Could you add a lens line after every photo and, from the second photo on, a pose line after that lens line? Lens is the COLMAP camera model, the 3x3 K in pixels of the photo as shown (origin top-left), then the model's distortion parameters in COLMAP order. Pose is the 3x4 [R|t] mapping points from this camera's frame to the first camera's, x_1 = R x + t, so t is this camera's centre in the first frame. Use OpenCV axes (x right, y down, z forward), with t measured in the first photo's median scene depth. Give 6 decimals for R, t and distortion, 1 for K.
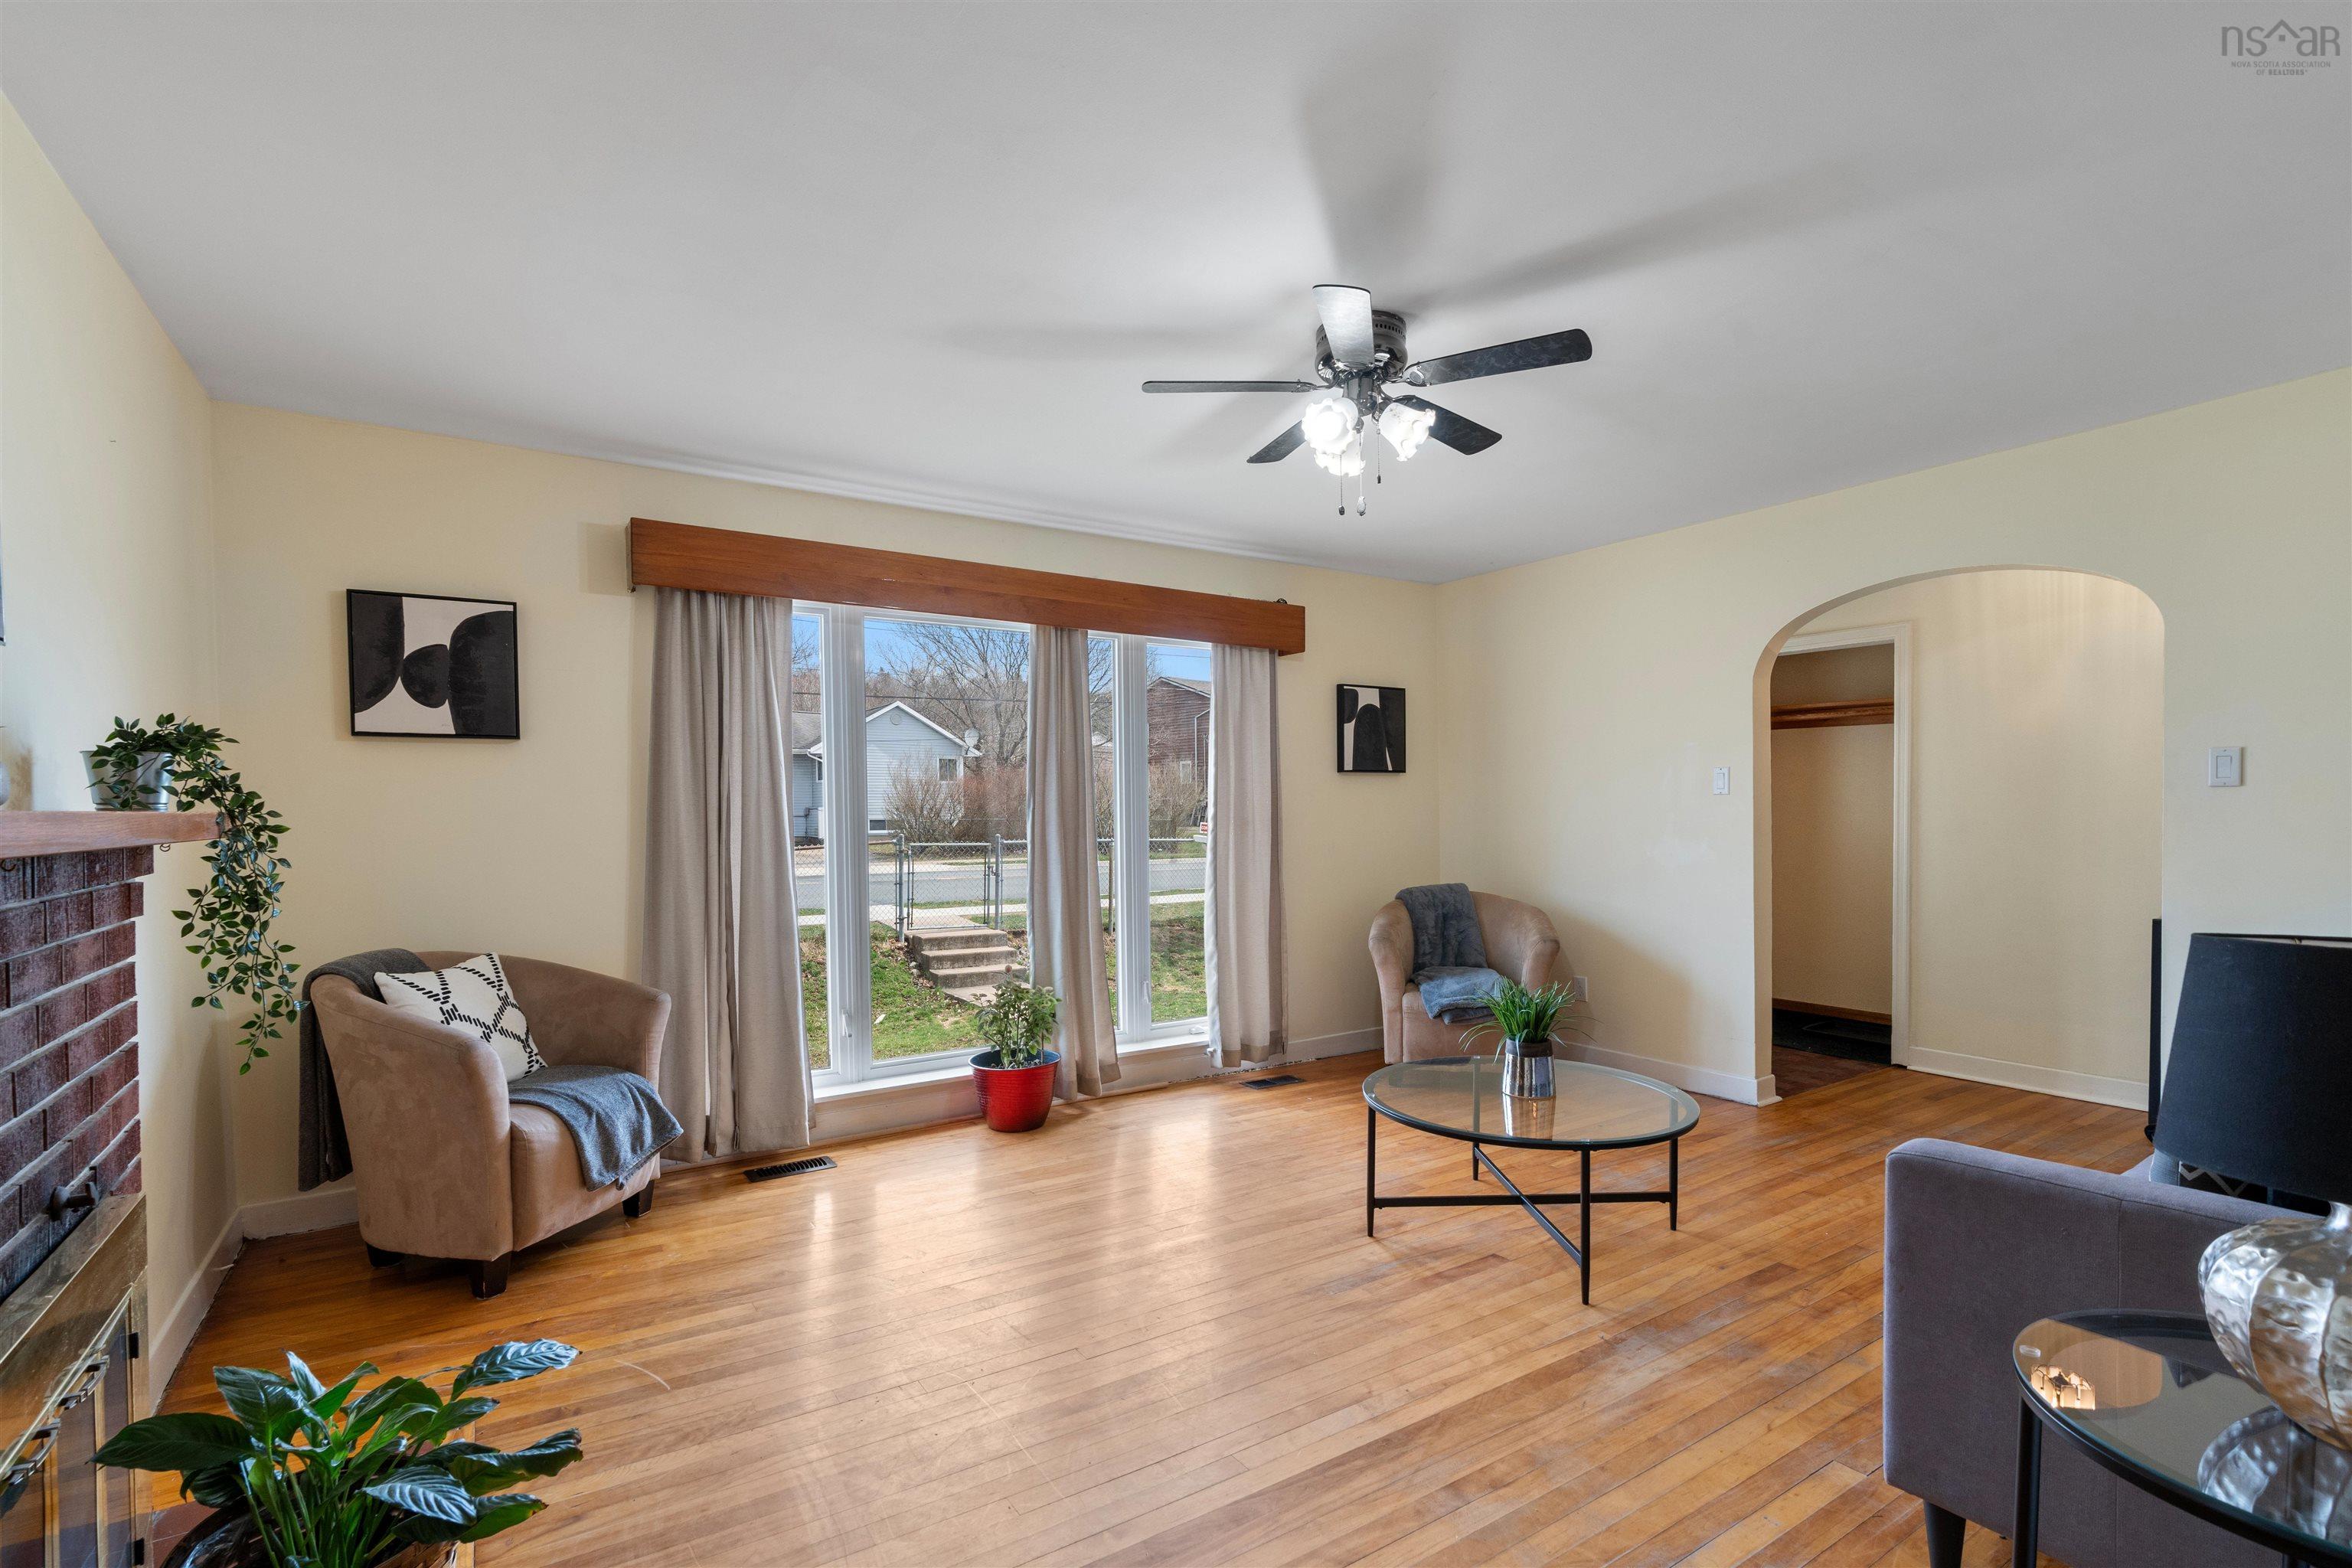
lens RADIAL K [[1061.9, 0, 1151.4], [0, 1061.9, 825.5], [0, 0, 1]] dist [-0.012906, 0.004313]
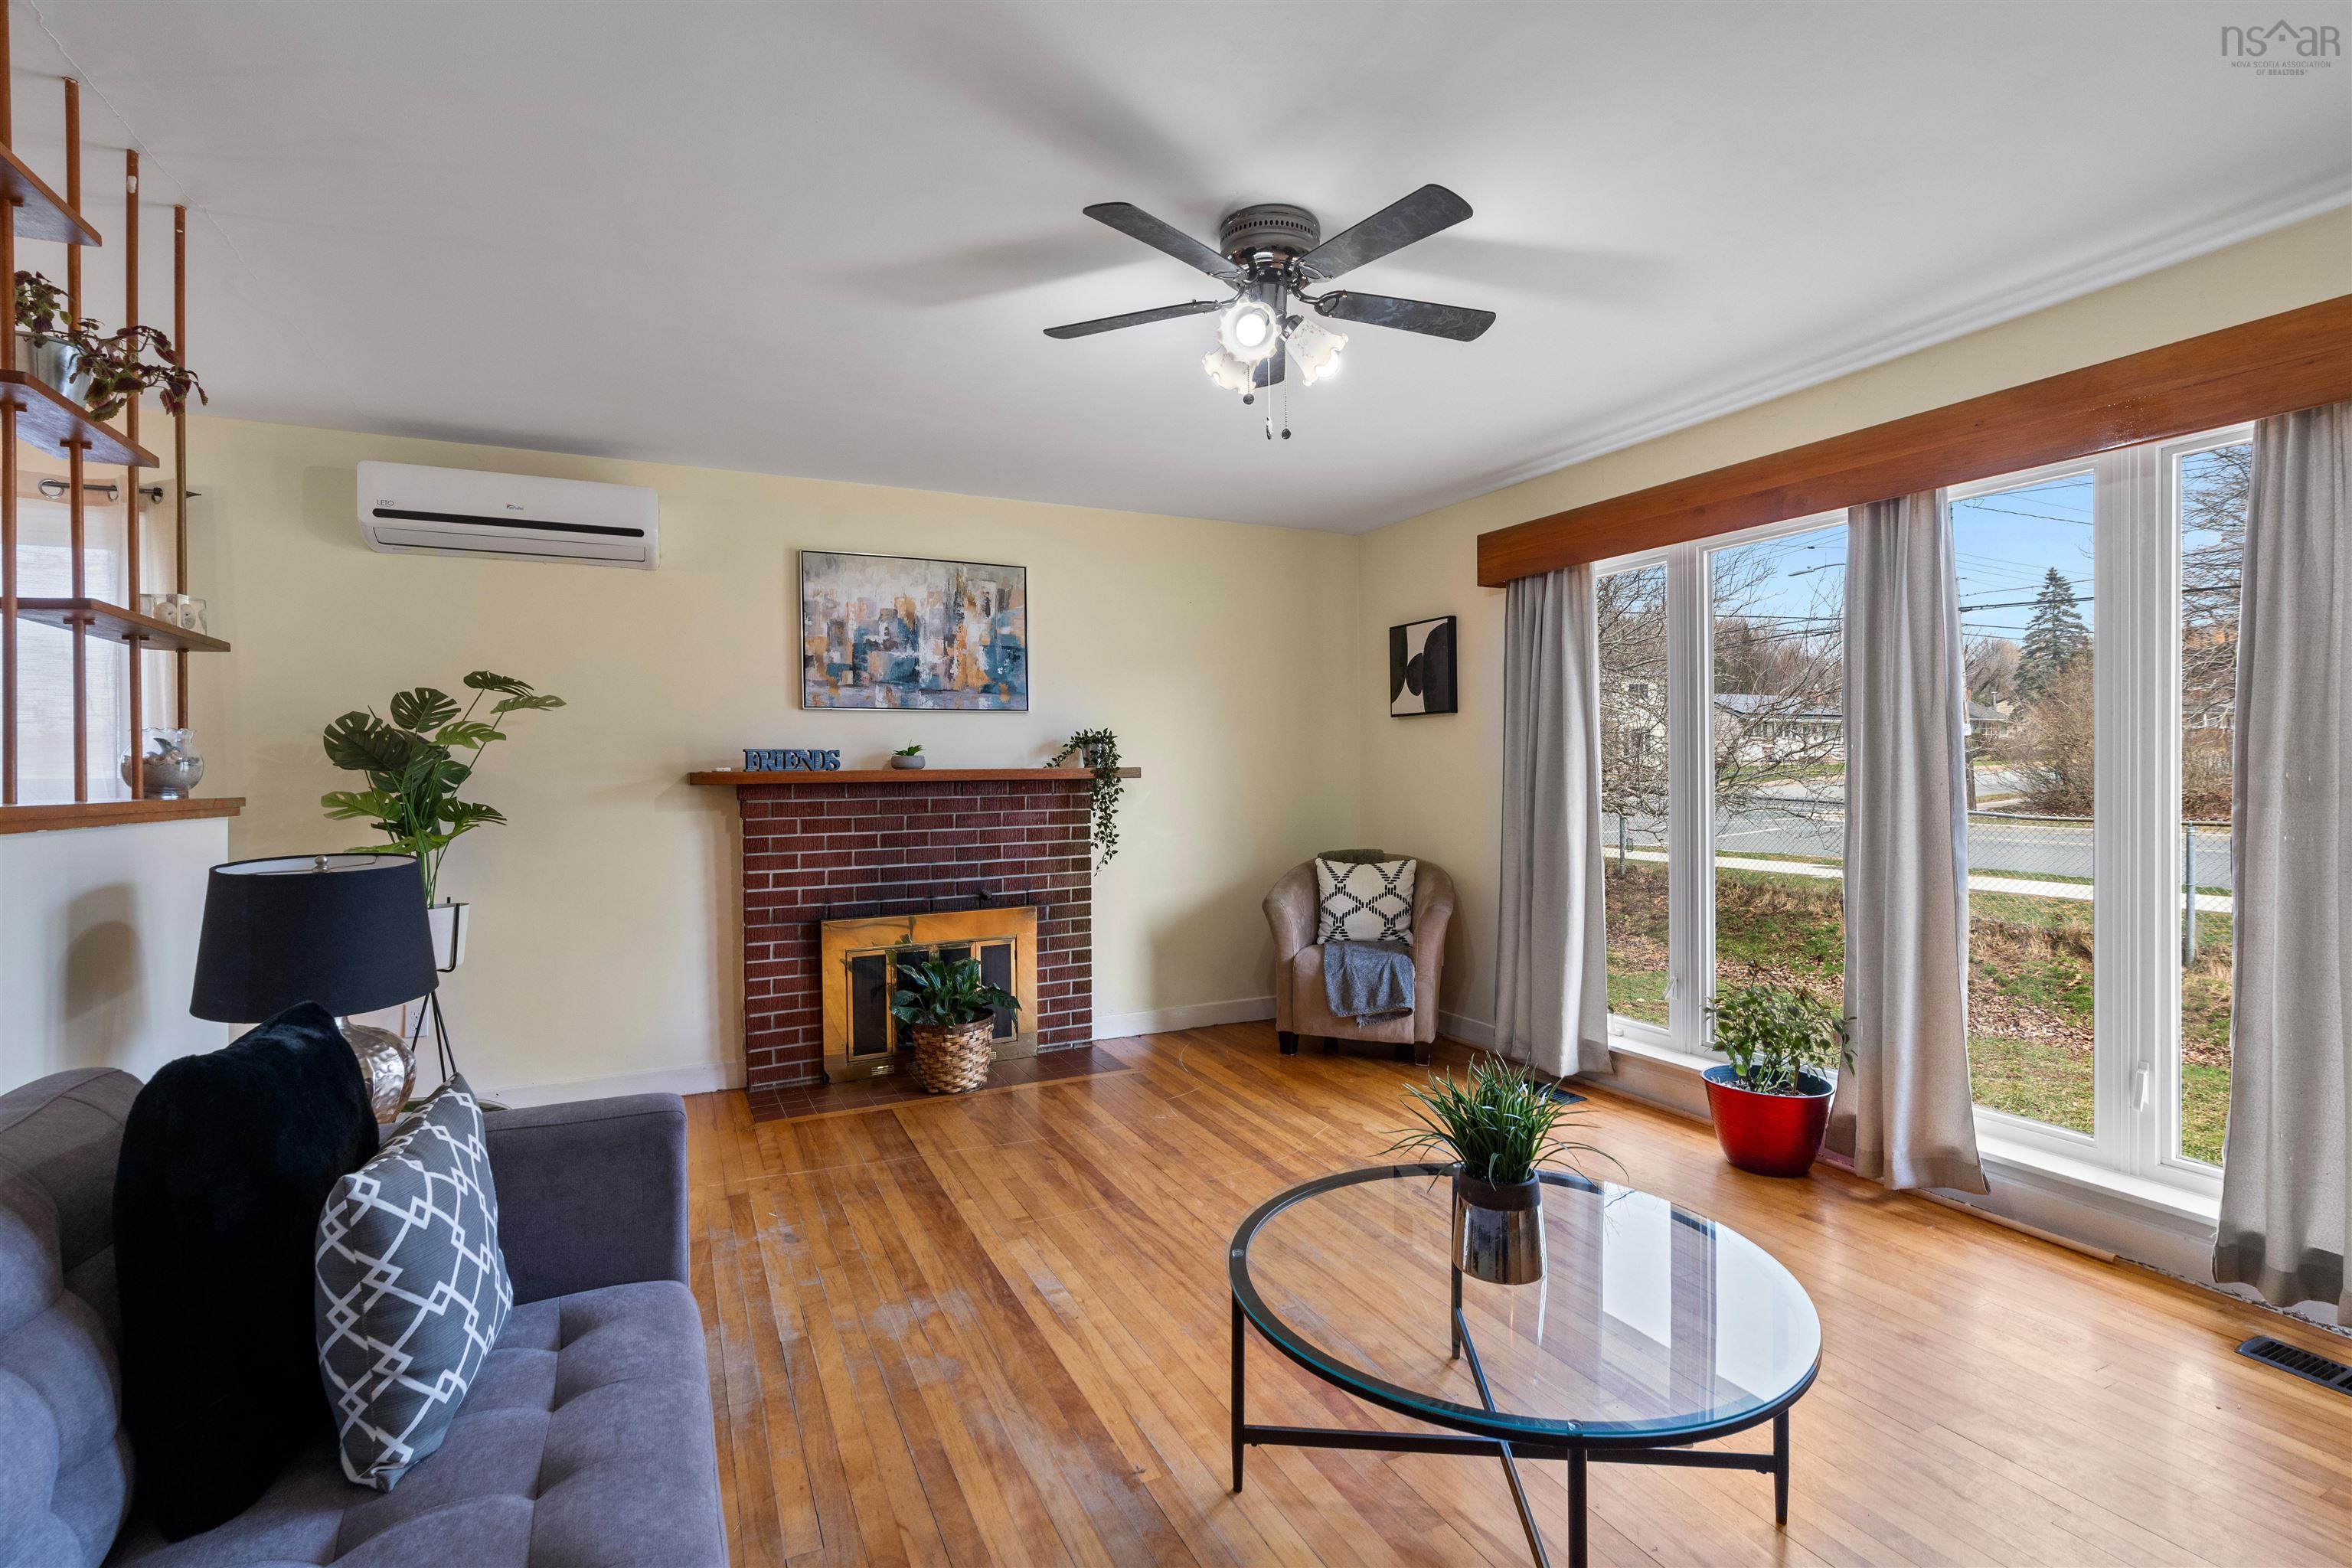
lens RADIAL K [[1061.9, 0, 1180.2], [0, 1061.9, 776.7], [0, 0, 1]] dist [-0.012906, 0.004313]
pose [[-0.104182, 0.015508, -0.994437, 0.872476], [-0.006600, 0.999846, 0.016284, -0.017945], [0.994536, 0.008260, -0.104063, 0.823836]]
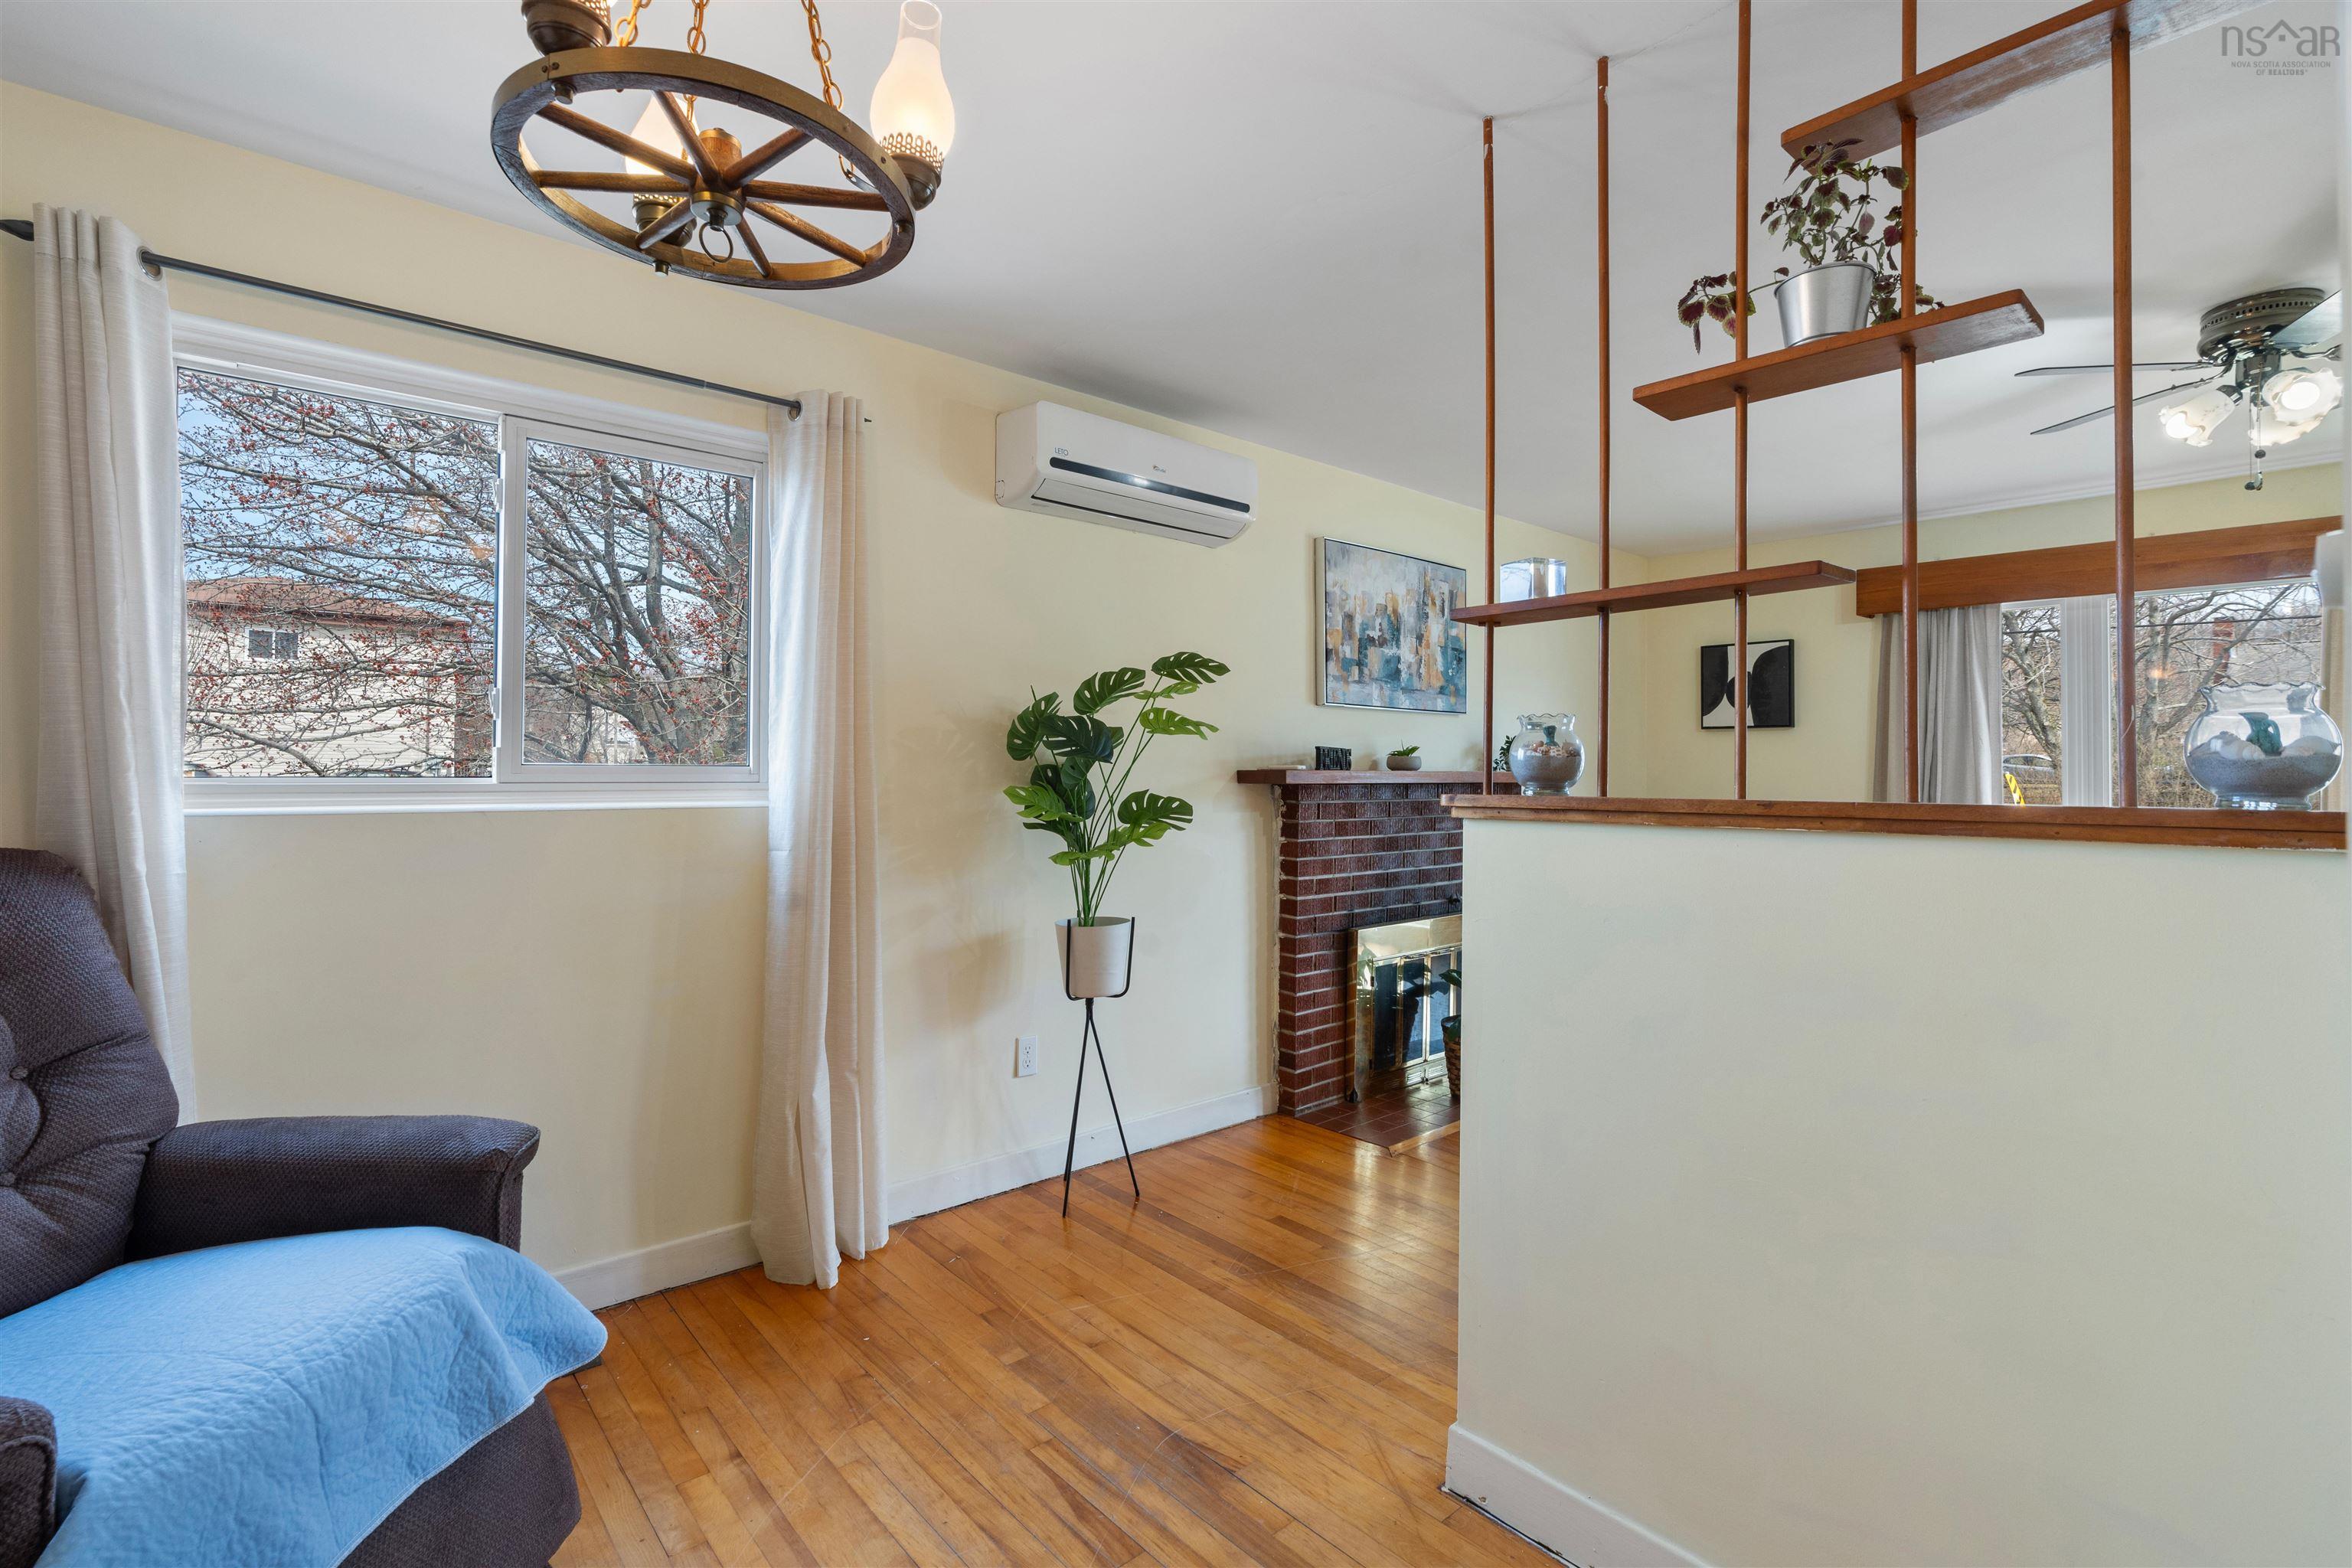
lens RADIAL K [[1061.9, 0, 1181.9], [0, 1061.9, 749.0], [0, 0, 1]] dist [-0.012906, 0.004313]
pose [[0.145682, -0.012581, -0.989252, 0.821682], [-0.027600, 0.999478, -0.016775, -0.000398], [0.988946, 0.029747, 0.145259, -0.099974]]
